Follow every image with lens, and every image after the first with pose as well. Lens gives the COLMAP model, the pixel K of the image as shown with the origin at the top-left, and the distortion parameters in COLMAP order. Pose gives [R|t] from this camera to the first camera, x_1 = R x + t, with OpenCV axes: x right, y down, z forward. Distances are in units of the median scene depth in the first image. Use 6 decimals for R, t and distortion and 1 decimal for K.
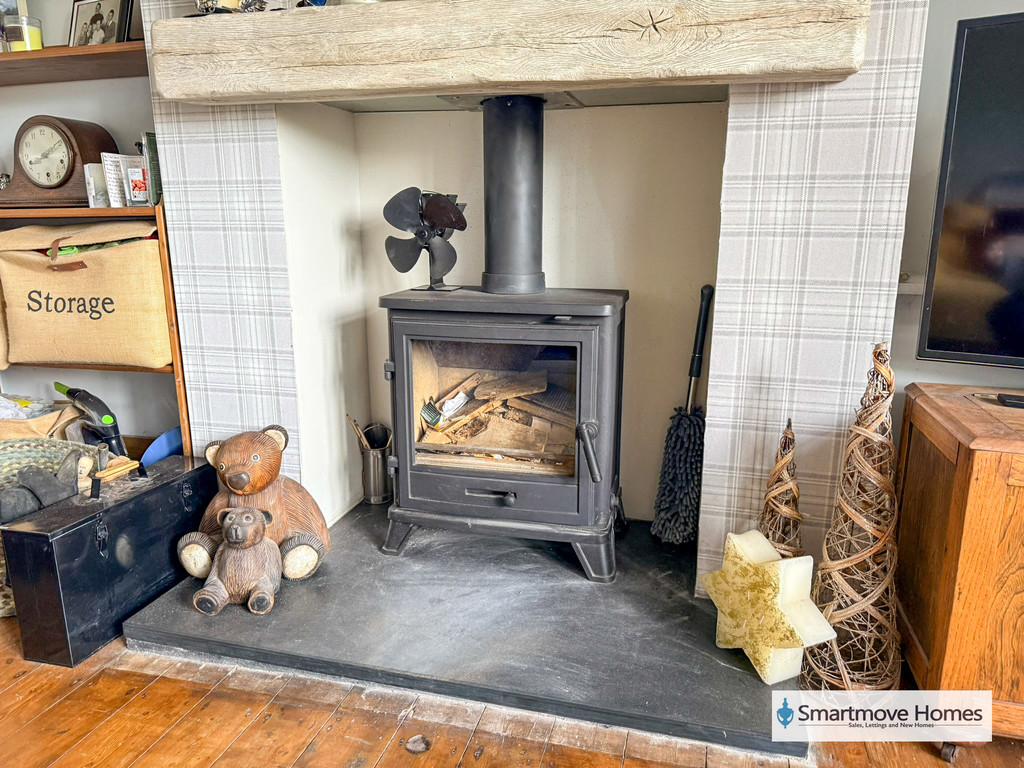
lens RADIAL K [[725.8, 0, 509.4], [0, 725.8, 382.4], [0, 0, 1]] dist [0.035780, -0.021976]
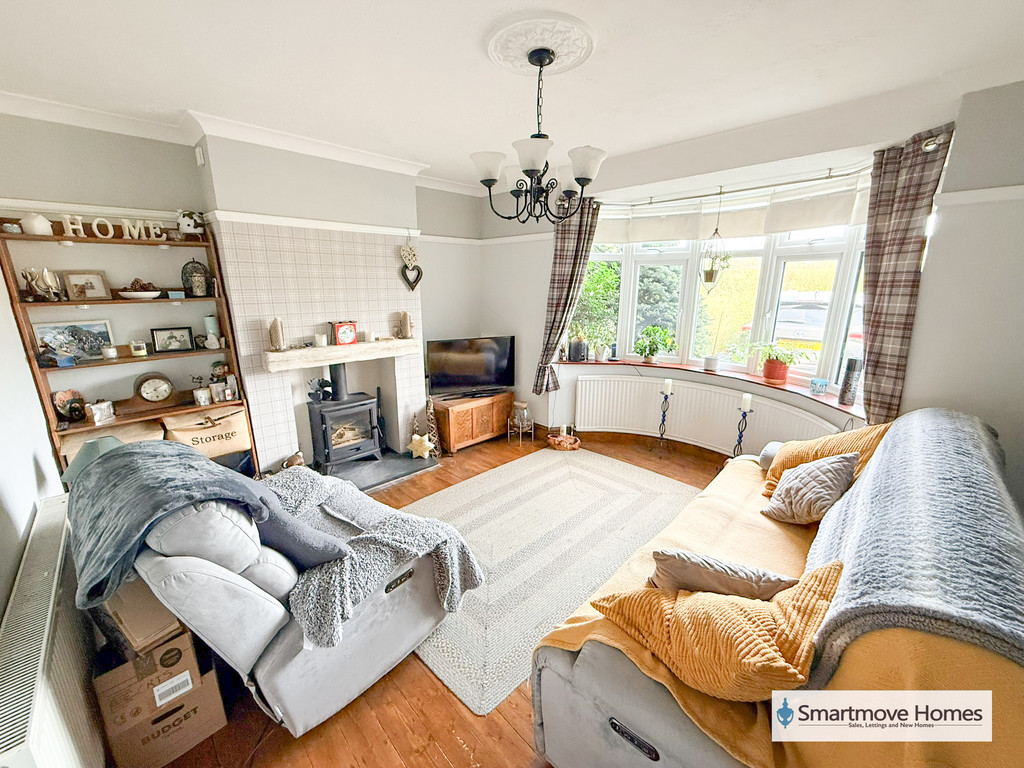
lens RADIAL K [[408.1, 0, 511.4], [0, 408.1, 385.8], [0, 0, 1]] dist [0.000343, 0.000116]
pose [[0.500859, -0.205646, 0.840744, -1.593829], [0.188333, 0.973984, 0.126041, -0.351769], [-0.844791, 0.095211, 0.526558, -1.094504]]
